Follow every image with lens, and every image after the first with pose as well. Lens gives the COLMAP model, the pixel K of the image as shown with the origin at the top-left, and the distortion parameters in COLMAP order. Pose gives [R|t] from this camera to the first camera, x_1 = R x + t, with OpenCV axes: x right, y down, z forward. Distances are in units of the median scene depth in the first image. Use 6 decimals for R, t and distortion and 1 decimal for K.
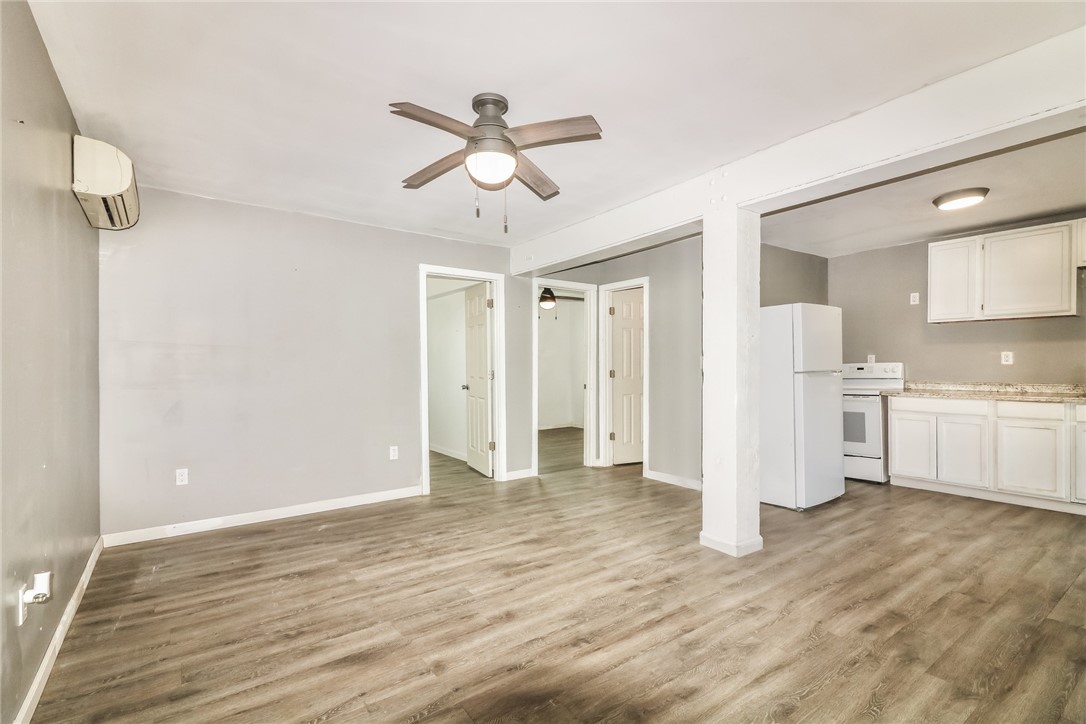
lens RADIAL K [[512.2, 0, 543.7], [0, 512.2, 365.8], [0, 0, 1]] dist [0.000693, -0.000006]
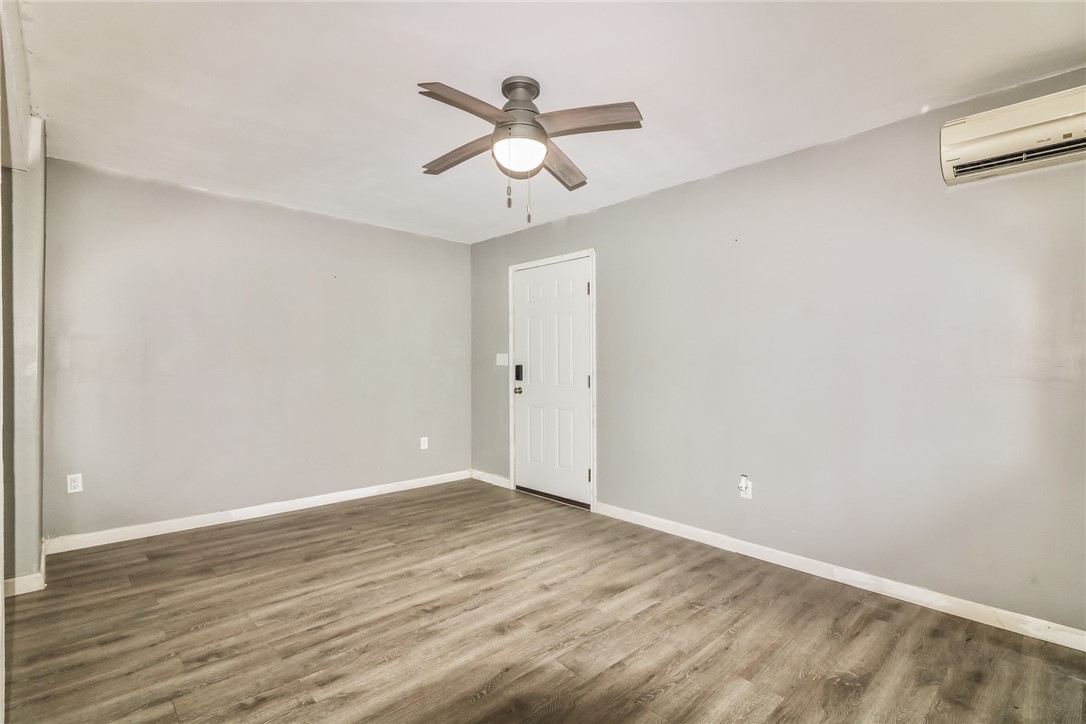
lens RADIAL K [[512.2, 0, 542.8], [0, 512.2, 364.0], [0, 0, 1]] dist [0.000693, -0.000006]
pose [[-0.991589, 0.000744, -0.129424, -0.024190], [0.001297, 0.999990, -0.004189, 0.011689], [0.129420, -0.004322, -0.991580, 2.009291]]
